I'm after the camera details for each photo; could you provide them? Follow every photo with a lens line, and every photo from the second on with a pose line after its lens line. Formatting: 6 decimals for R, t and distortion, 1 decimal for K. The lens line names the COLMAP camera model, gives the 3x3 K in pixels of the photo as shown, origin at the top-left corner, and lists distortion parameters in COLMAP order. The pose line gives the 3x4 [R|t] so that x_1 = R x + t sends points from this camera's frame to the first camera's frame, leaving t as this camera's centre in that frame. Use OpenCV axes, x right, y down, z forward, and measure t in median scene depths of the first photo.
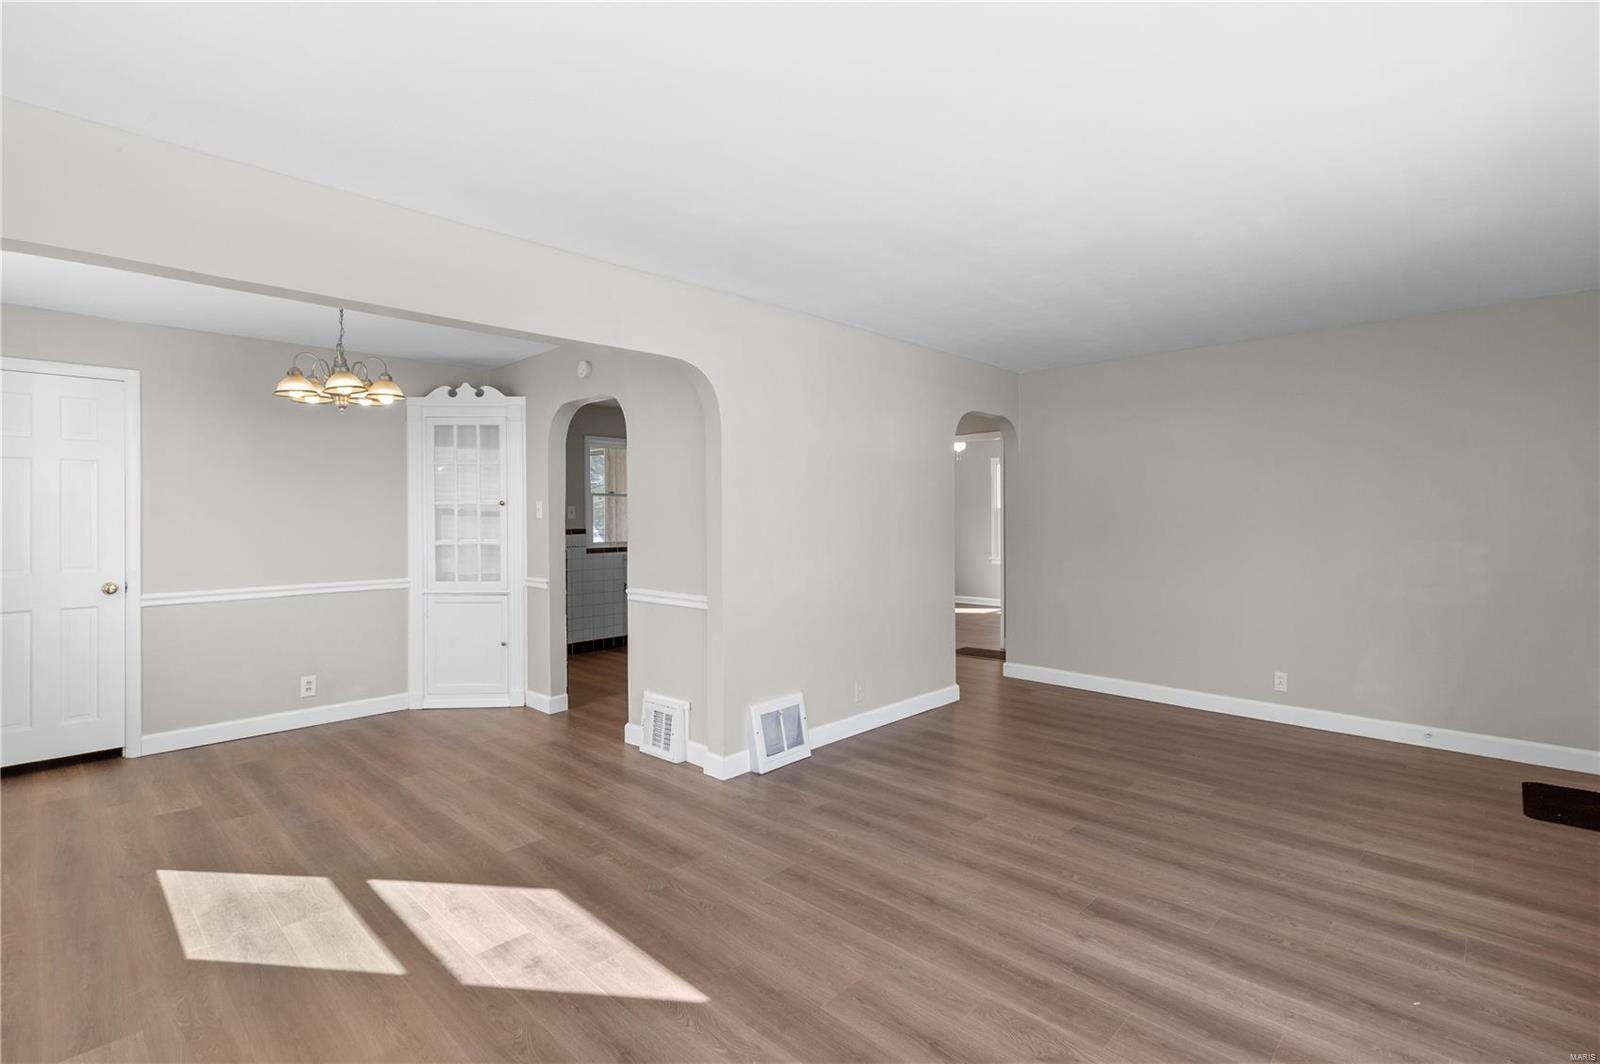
lens RADIAL K [[748.9, 0, 807.9], [0, 748.9, 525.2], [0, 0, 1]] dist [0.010495, -0.002339]
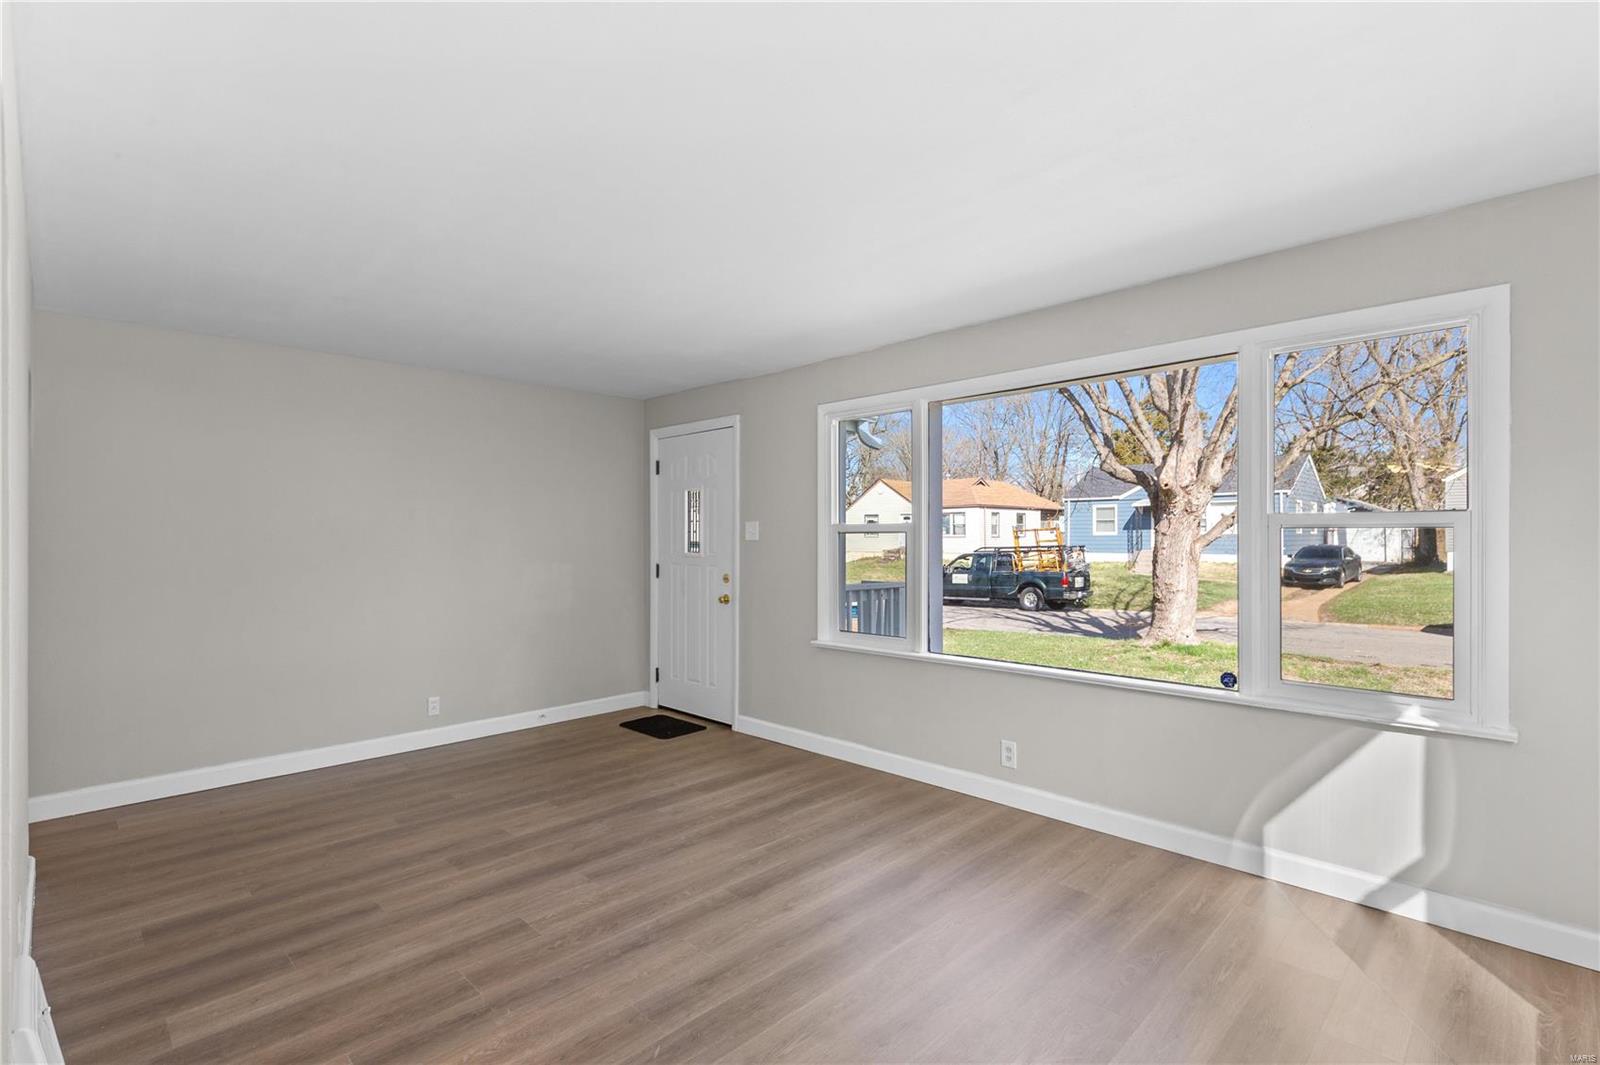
lens RADIAL K [[748.9, 0, 823.0], [0, 748.9, 524.6], [0, 0, 1]] dist [0.010495, -0.002339]
pose [[0.004955, 0.017602, 0.999833, -0.574092], [0.018212, 0.999678, -0.017690, -0.015794], [-0.999822, 0.018297, 0.004632, 0.664099]]
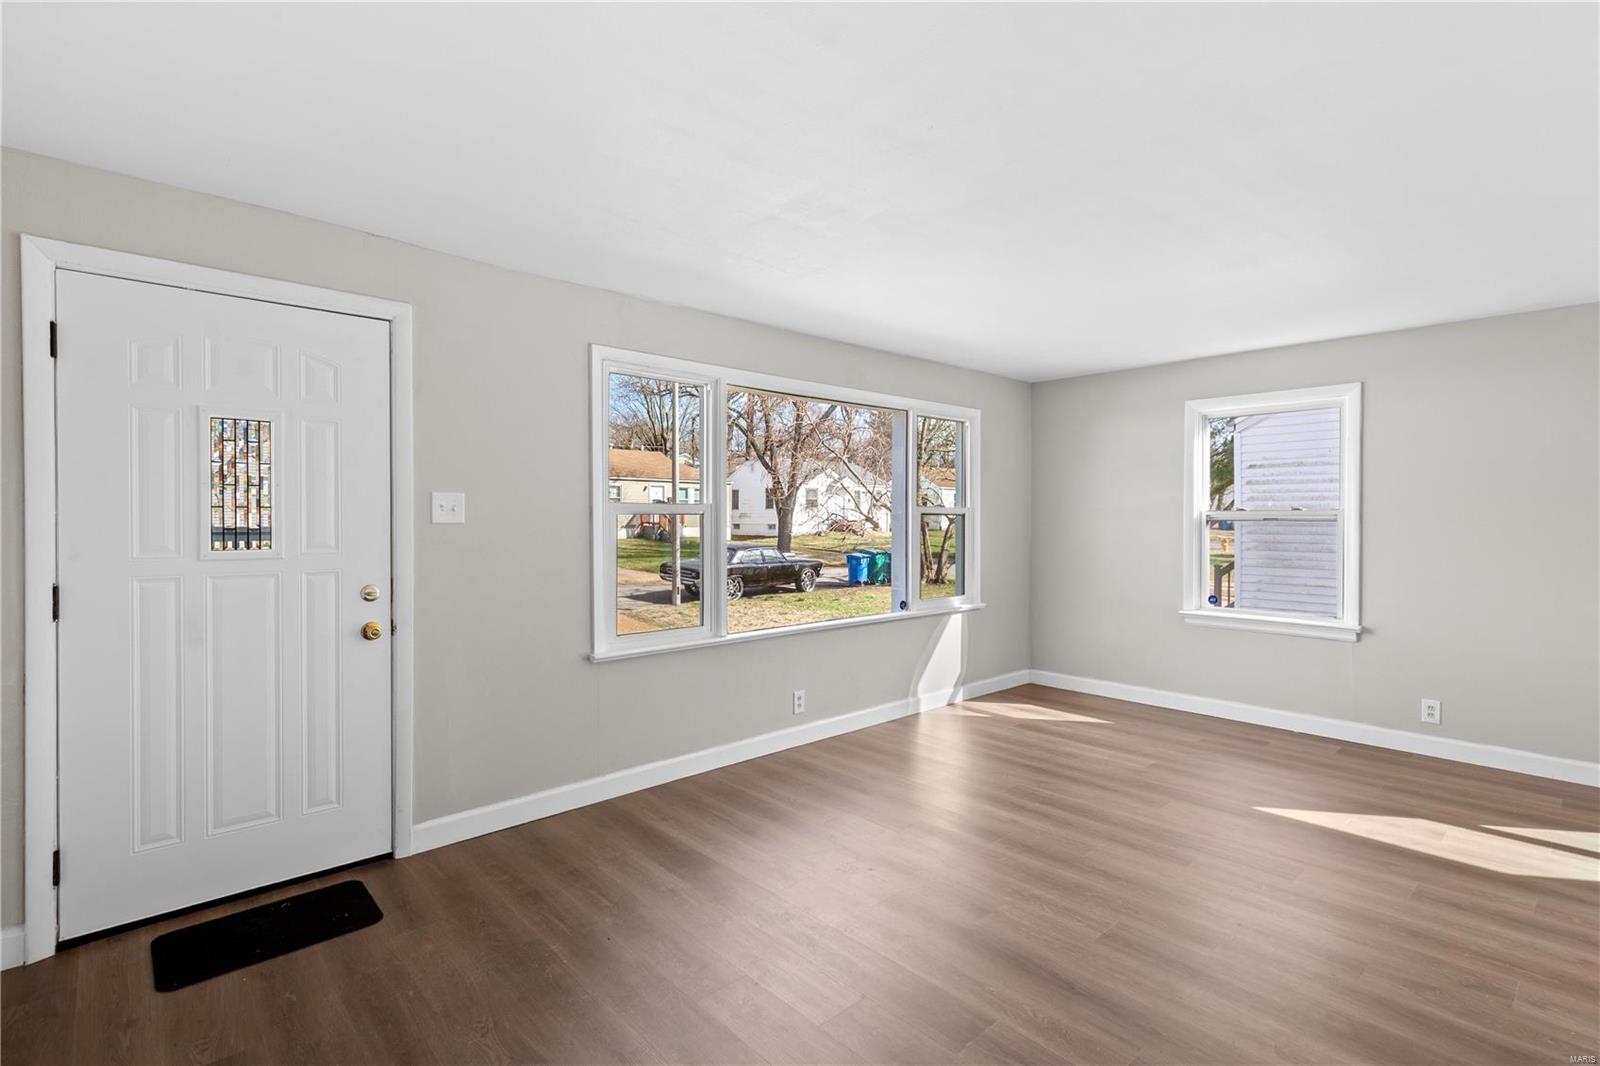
lens RADIAL K [[748.9, 0, 812.0], [0, 748.9, 525.0], [0, 0, 1]] dist [0.010495, -0.002339]
pose [[-0.998017, 0.002267, 0.062901, 0.467394], [0.003697, 0.999737, 0.022628, -0.031537], [-0.062833, 0.022815, -0.997763, 1.734867]]
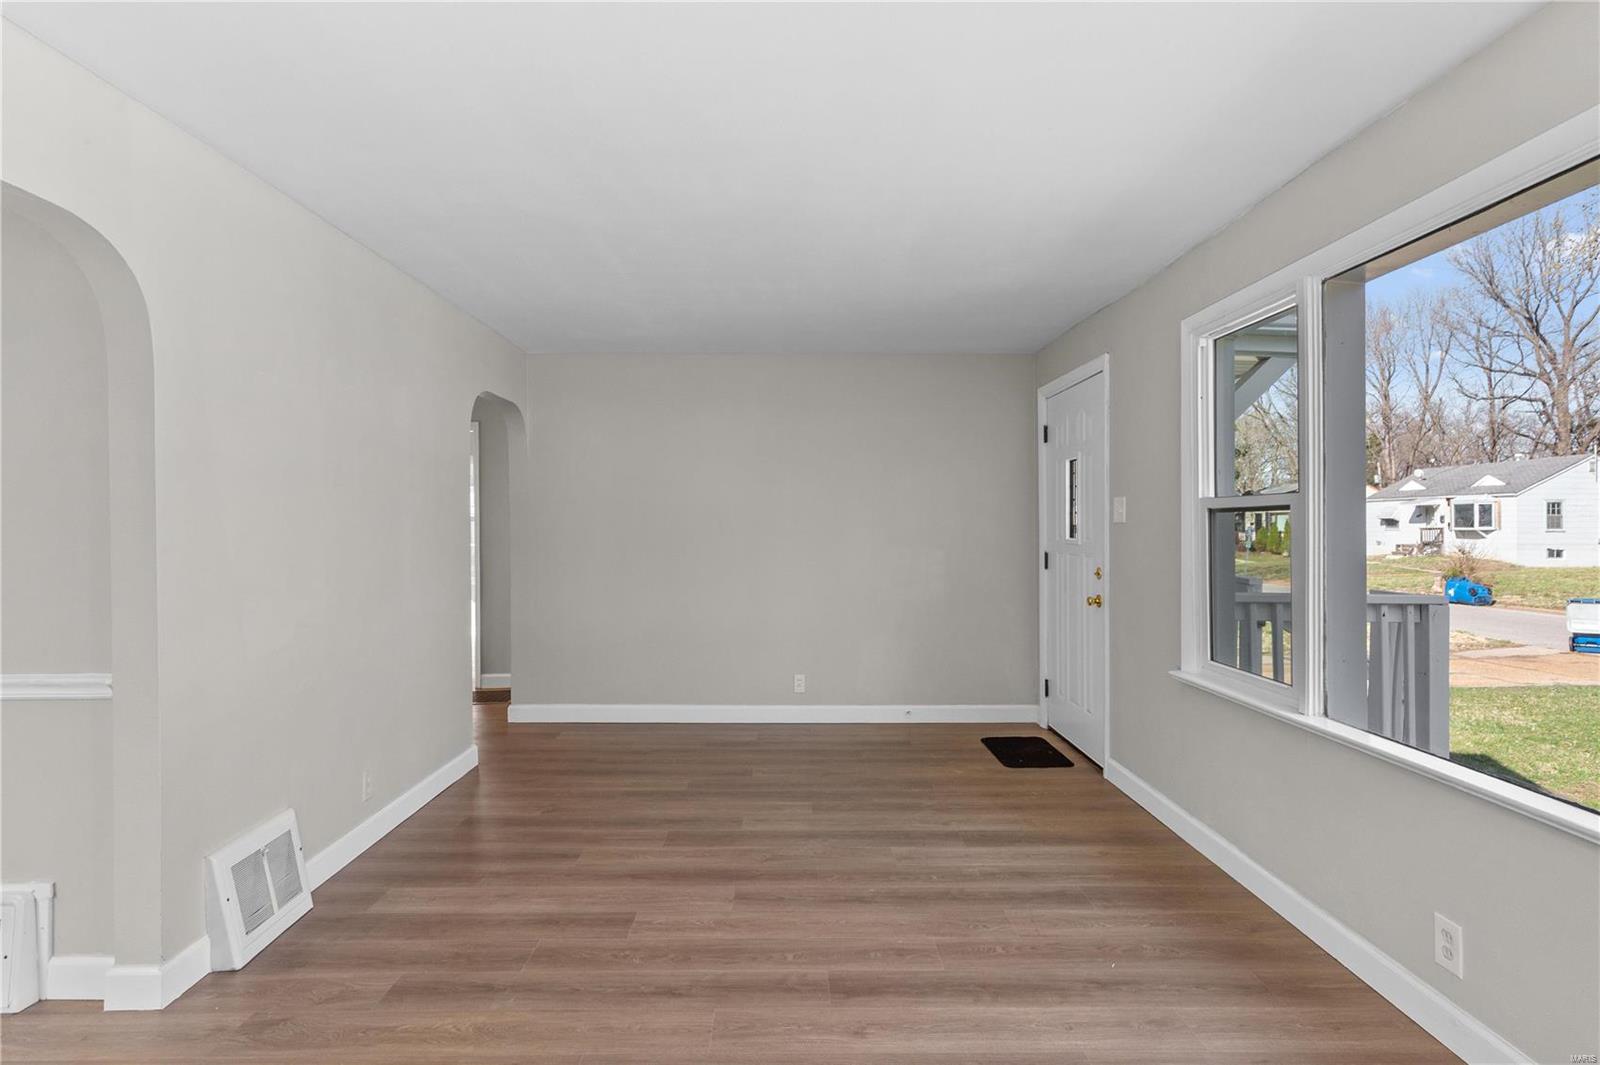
lens RADIAL K [[796.1, 0, 792.9], [0, 796.1, 519.9], [0, 0, 1]] dist [0.010522, -0.001040]
pose [[0.721195, 0.006104, 0.692705, -0.214495], [0.008484, 0.999808, -0.017643, -0.000691], [-0.692680, 0.018601, 0.721005, 0.290854]]
